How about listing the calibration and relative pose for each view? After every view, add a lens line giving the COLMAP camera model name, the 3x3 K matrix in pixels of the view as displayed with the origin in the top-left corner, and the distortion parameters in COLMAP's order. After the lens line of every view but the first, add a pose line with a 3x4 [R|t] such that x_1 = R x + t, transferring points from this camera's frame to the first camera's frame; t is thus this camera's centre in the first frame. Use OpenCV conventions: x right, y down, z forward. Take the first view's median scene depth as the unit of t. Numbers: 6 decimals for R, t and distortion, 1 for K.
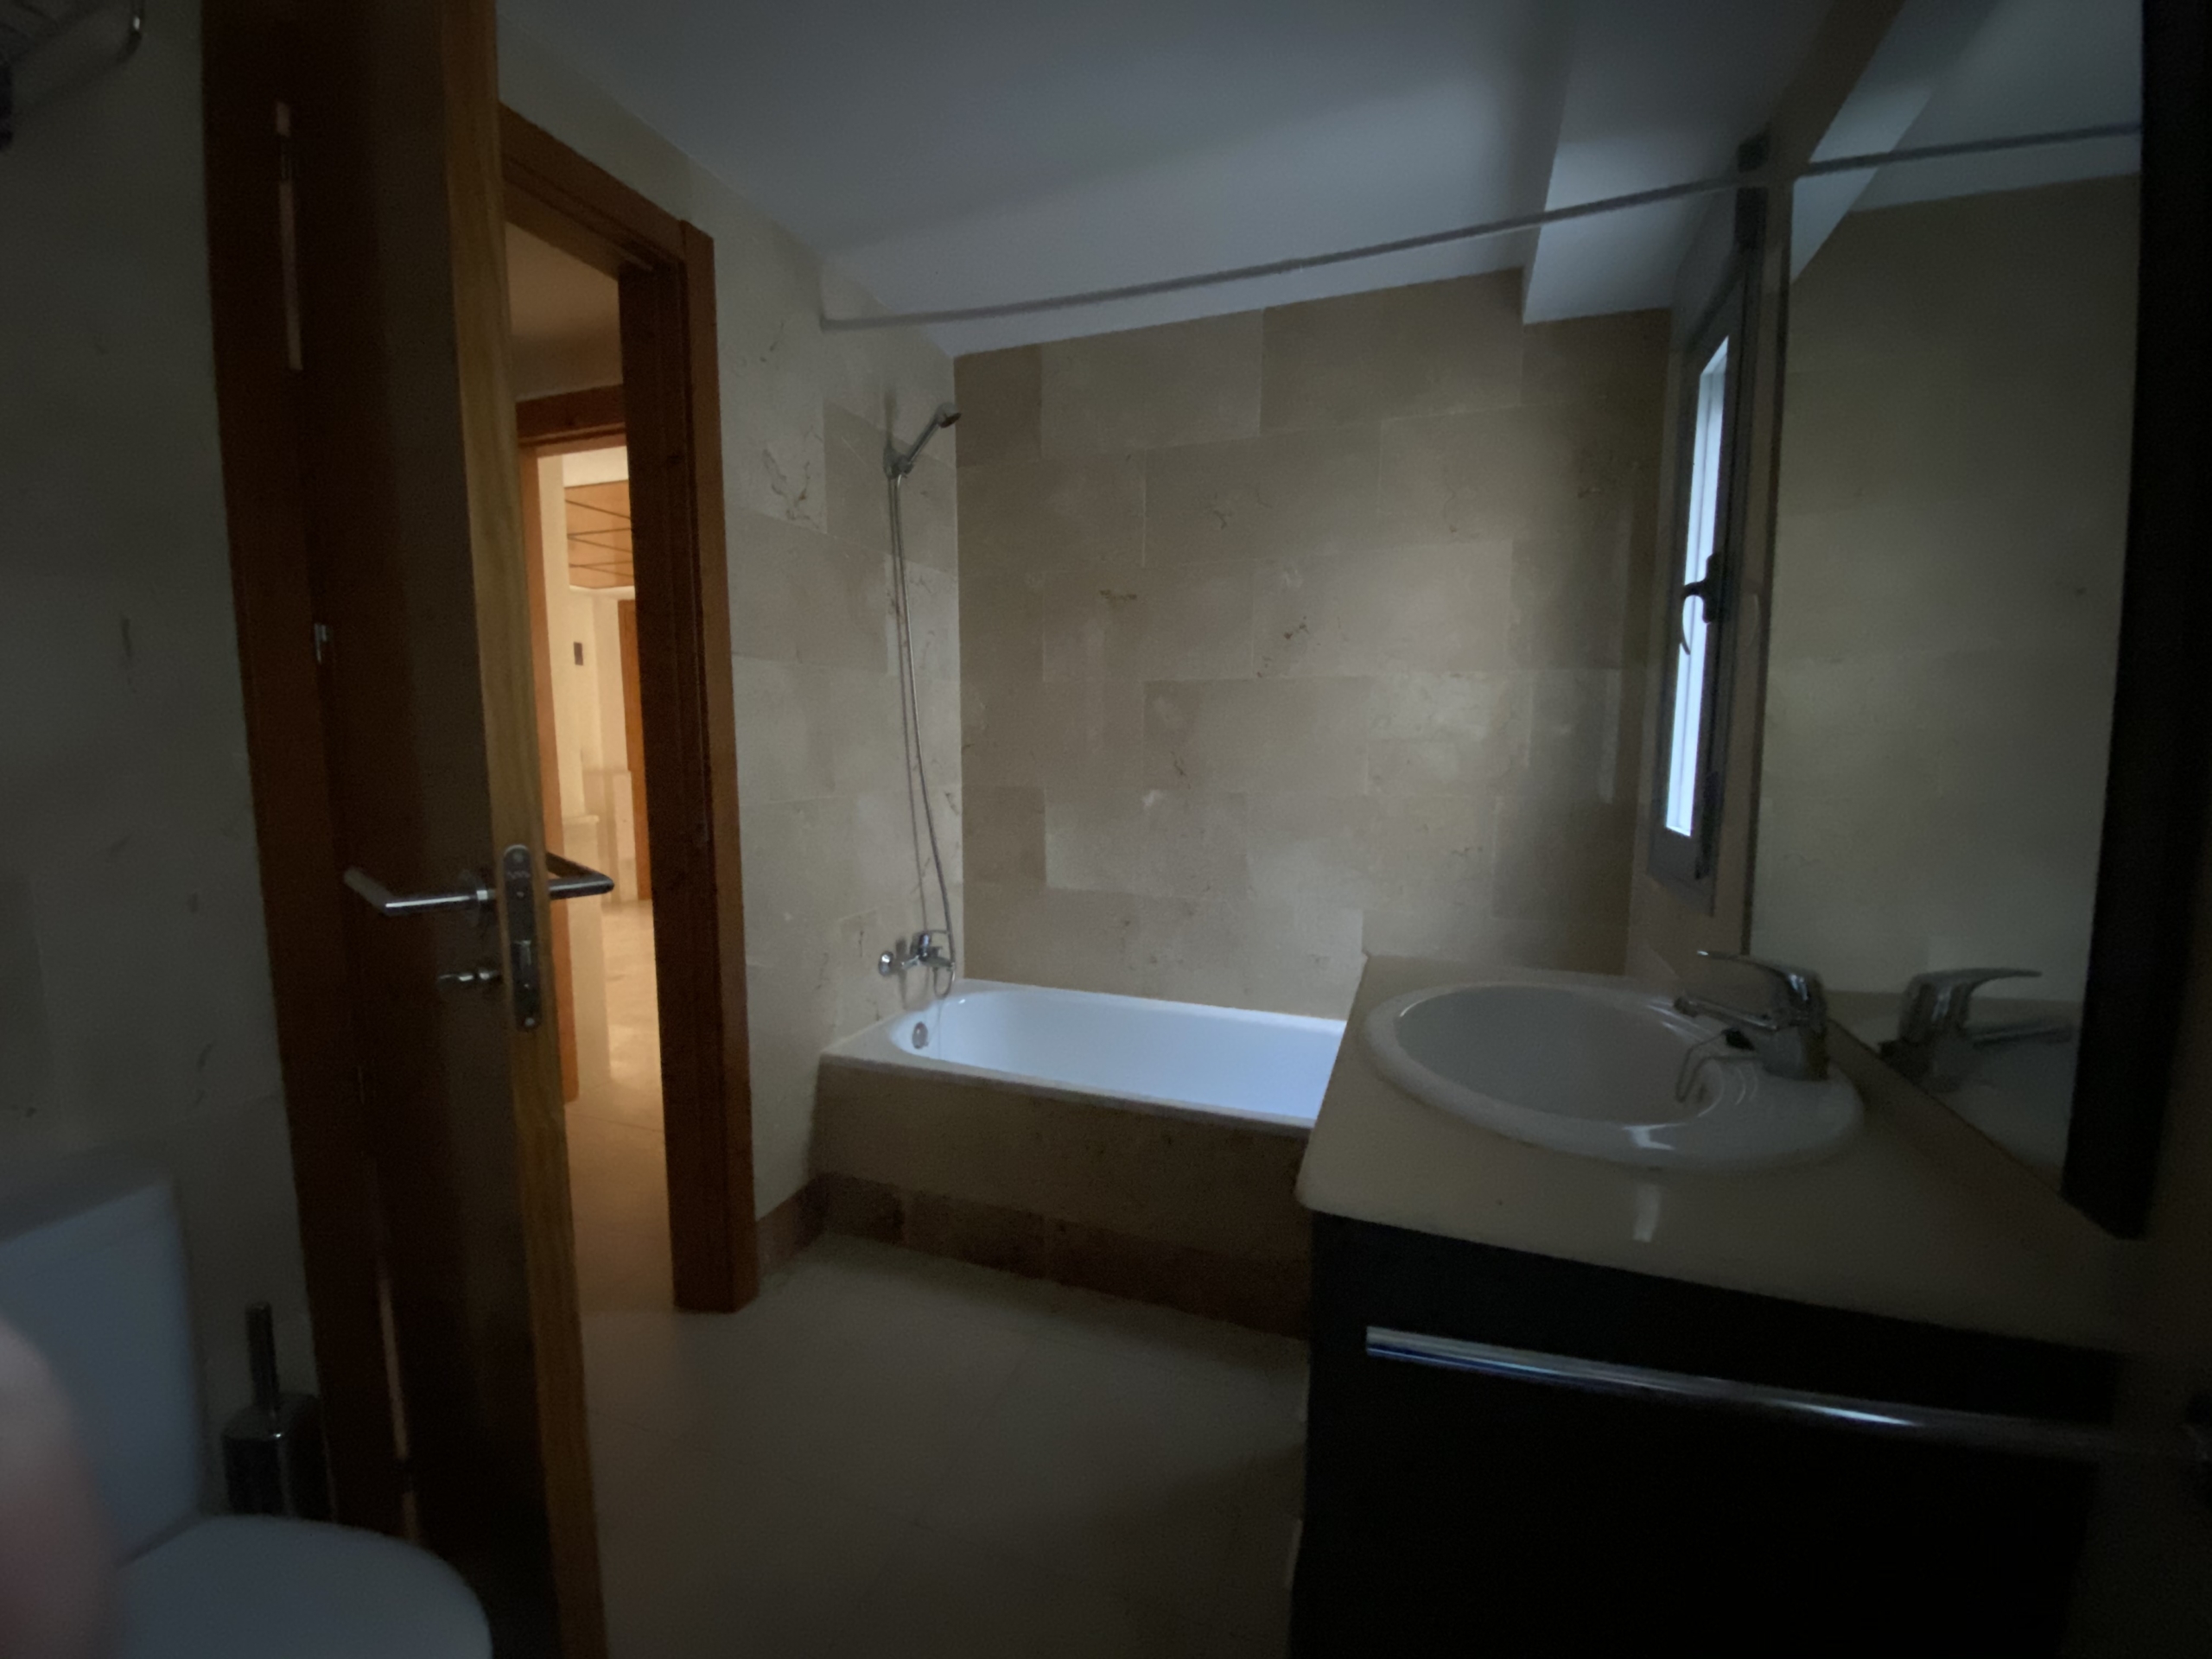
lens RADIAL K [[893.2, 0, 1098.6], [0, 893.2, 839.6], [0, 0, 1]] dist [0.002248, -0.012379]
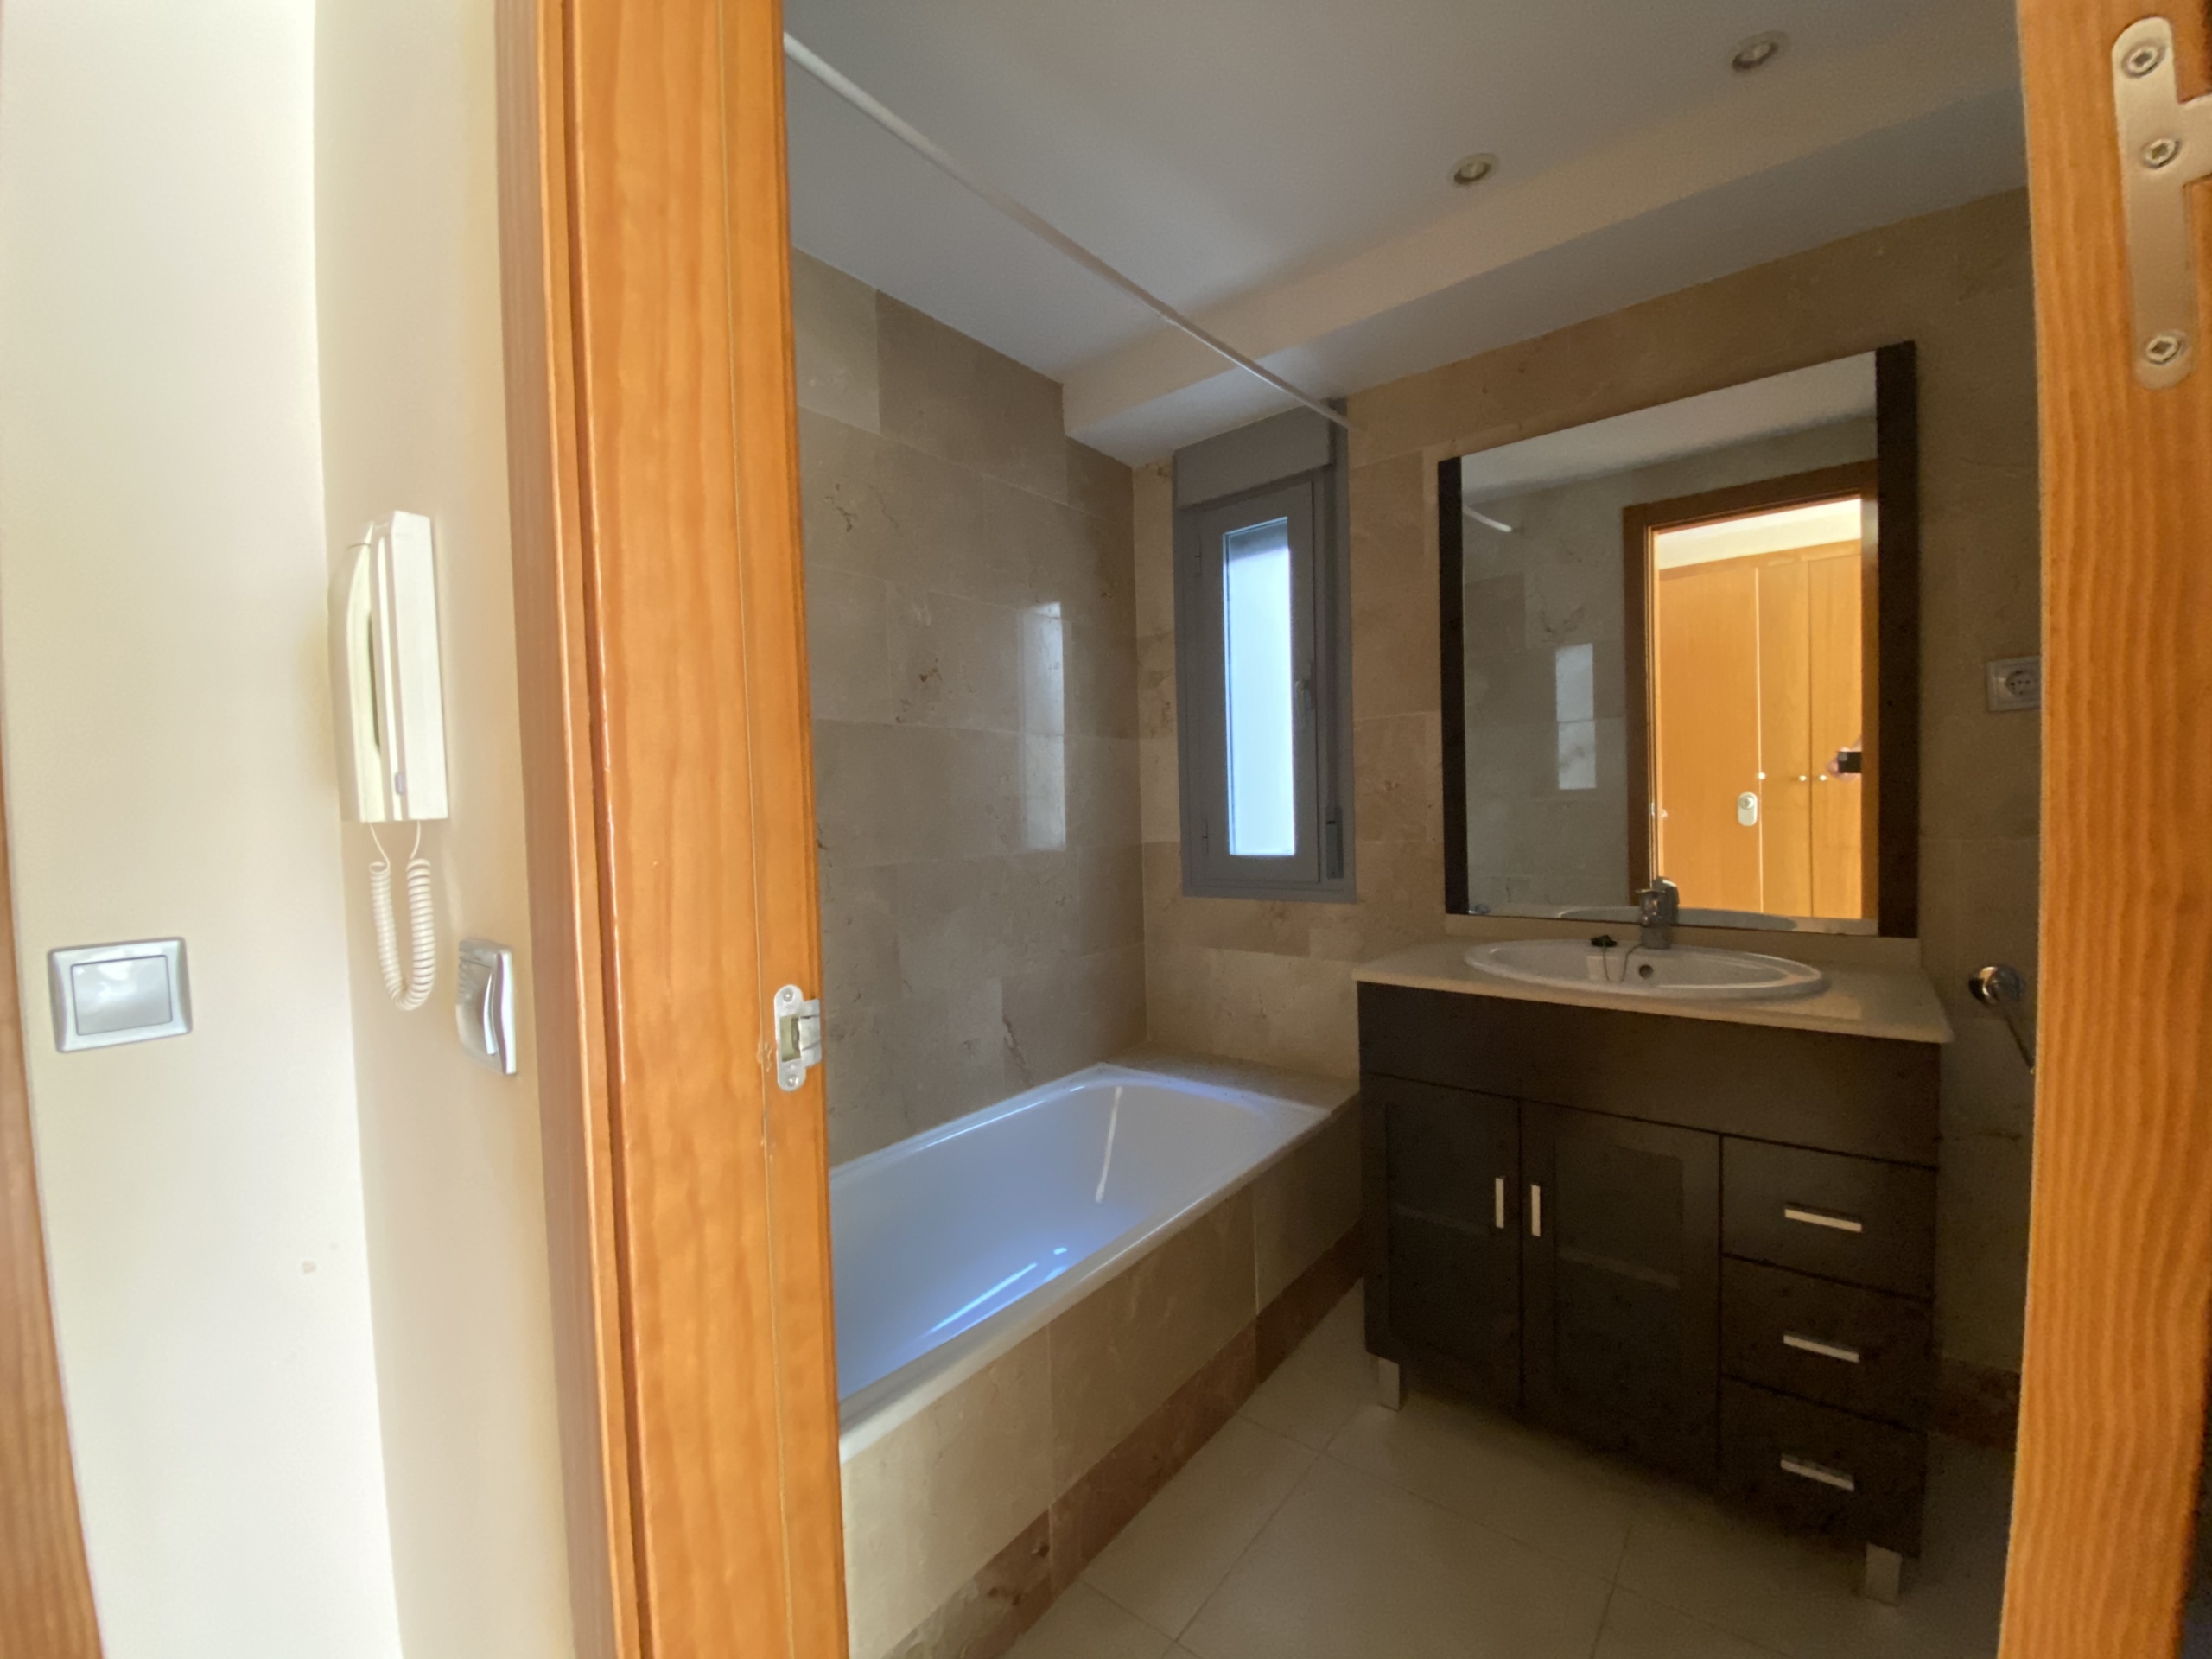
lens RADIAL K [[893.2, 0, 1098.6], [0, 893.2, 839.6], [0, 0, 1]] dist [0.002248, -0.012379]
pose [[0.319849, -0.052360, 0.946020, -0.555659], [0.139300, 0.990220, 0.007709, -0.058649], [-0.937172, 0.129315, 0.324015, 0.590034]]
